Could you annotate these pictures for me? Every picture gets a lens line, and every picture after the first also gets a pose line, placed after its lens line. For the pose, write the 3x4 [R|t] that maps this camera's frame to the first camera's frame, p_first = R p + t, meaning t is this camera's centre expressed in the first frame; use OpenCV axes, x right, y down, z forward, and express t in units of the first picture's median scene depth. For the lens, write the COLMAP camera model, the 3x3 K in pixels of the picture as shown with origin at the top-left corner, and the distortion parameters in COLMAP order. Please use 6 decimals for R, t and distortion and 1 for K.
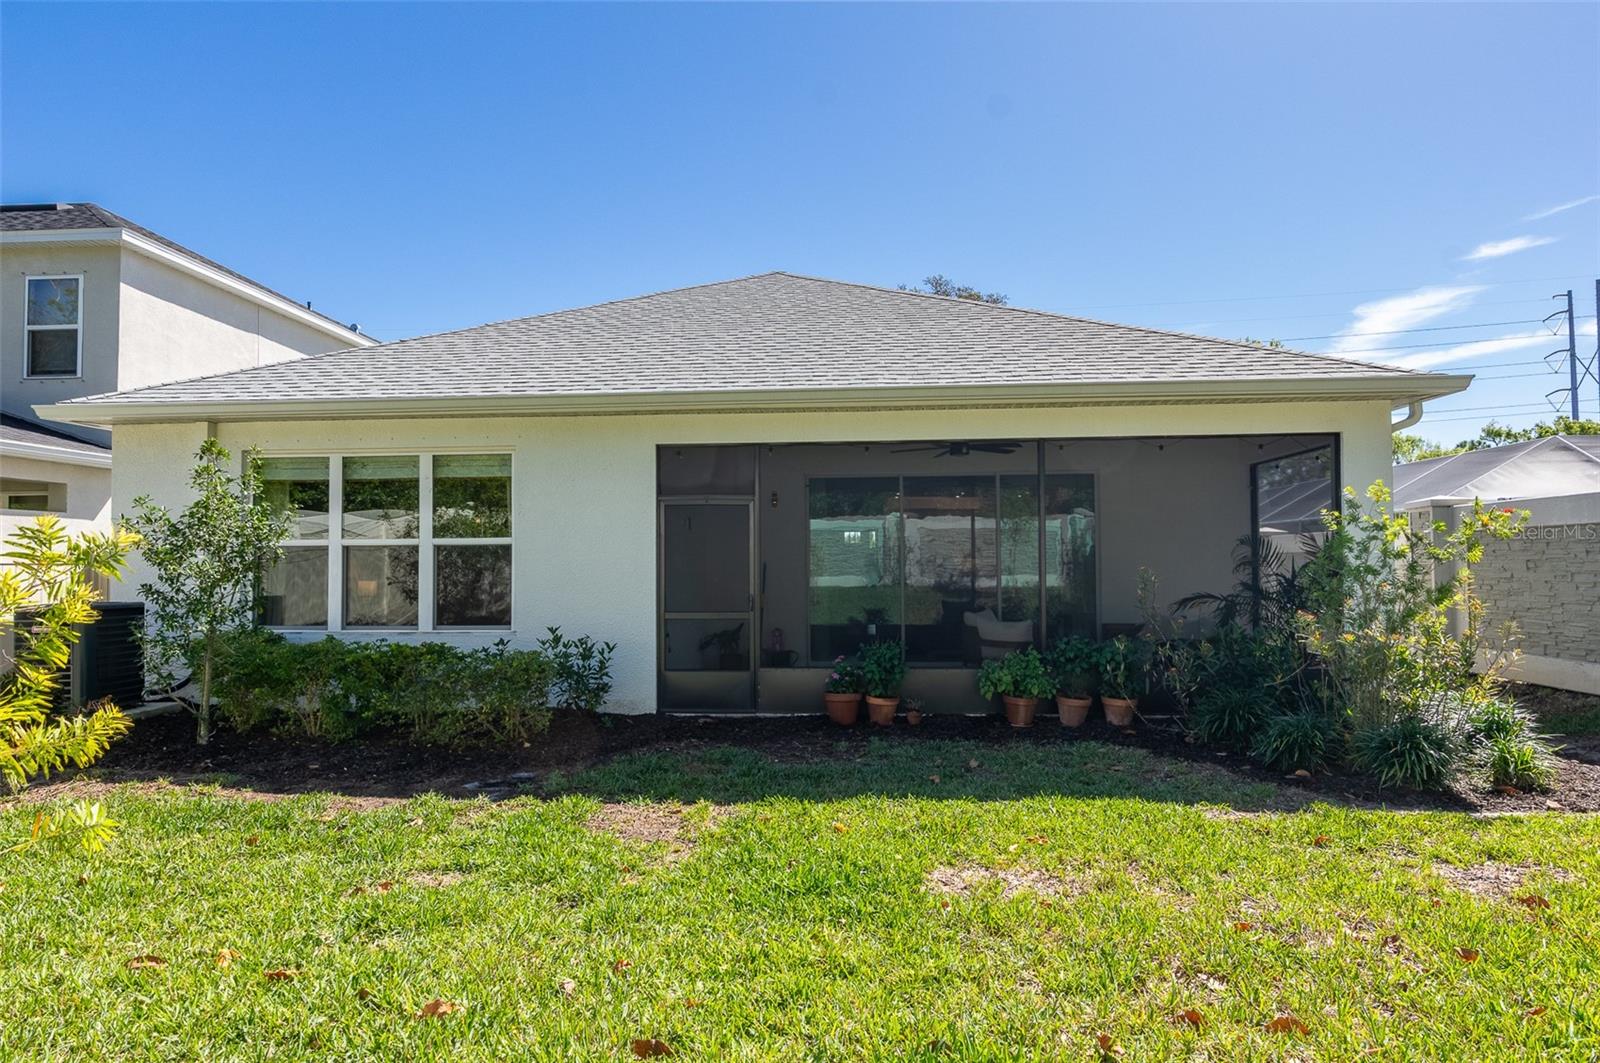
lens RADIAL K [[908.9, 0, 800.0], [0, 908.9, 531.5], [0, 0, 1]] dist [-0.000467, -0.000433]
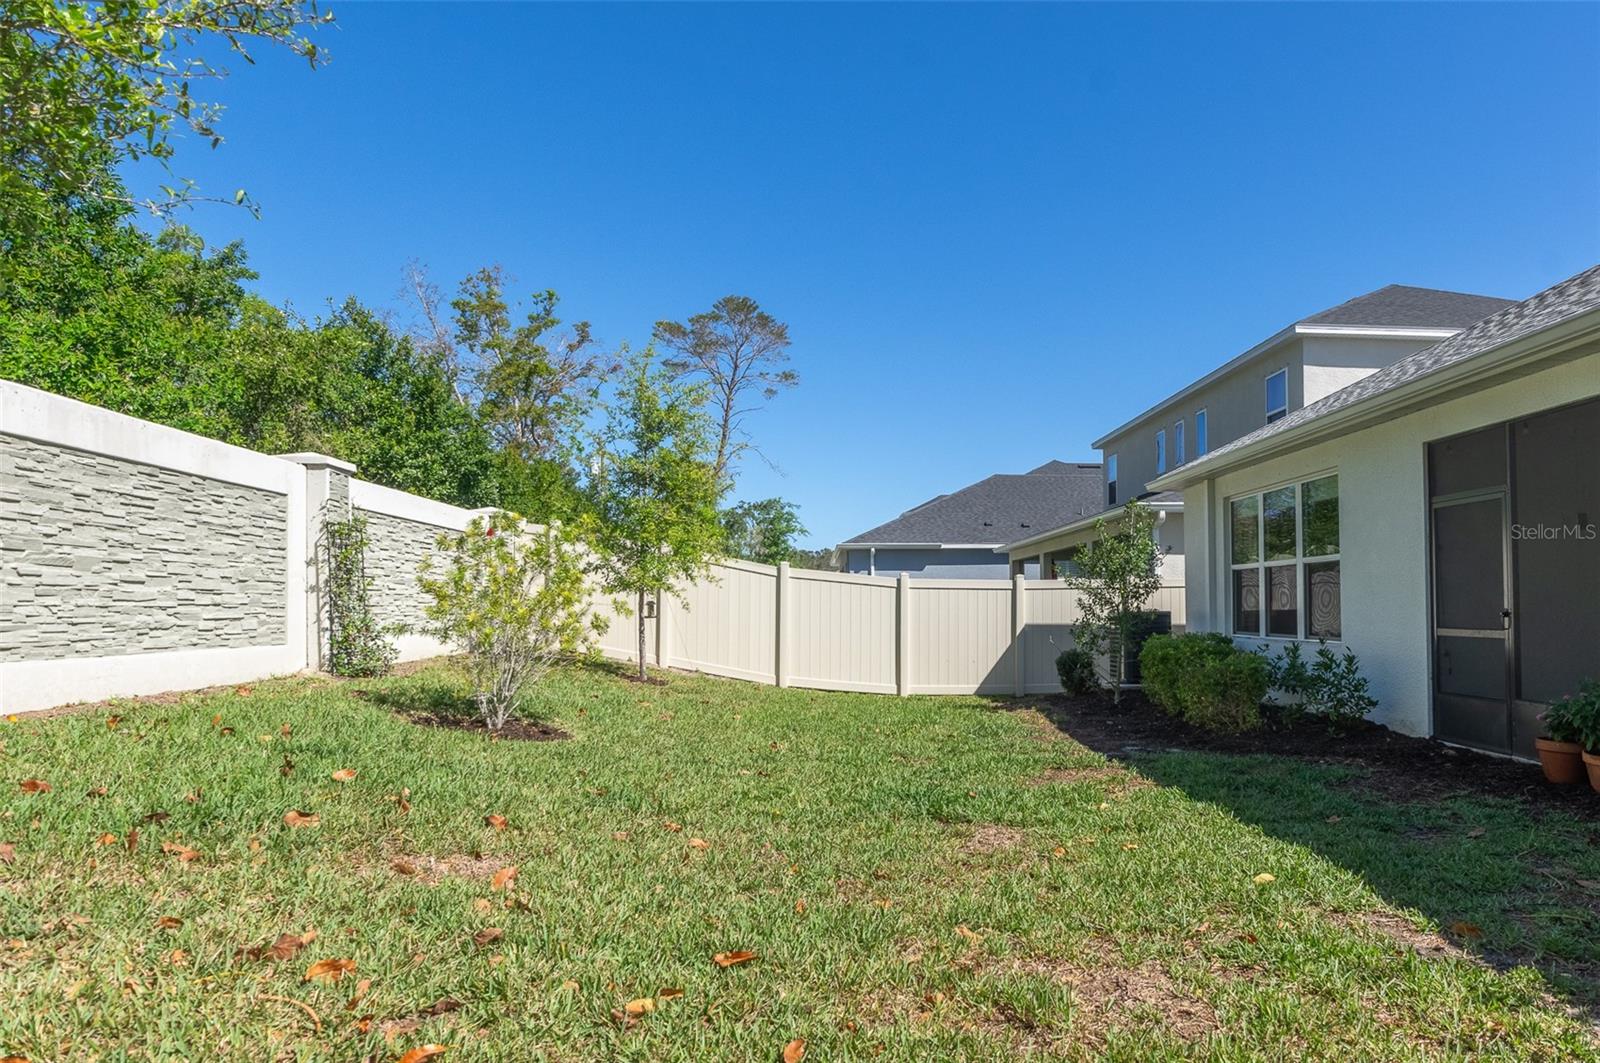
lens RADIAL K [[917.2, 0, 798.4], [0, 917.2, 574.6], [0, 0, 1]] dist [-0.001753, -0.001005]
pose [[0.043139, -0.026109, -0.998728, 0.740358], [0.030893, 0.999215, -0.024788, 0.040153], [0.998591, -0.029784, 0.043912, 0.341193]]
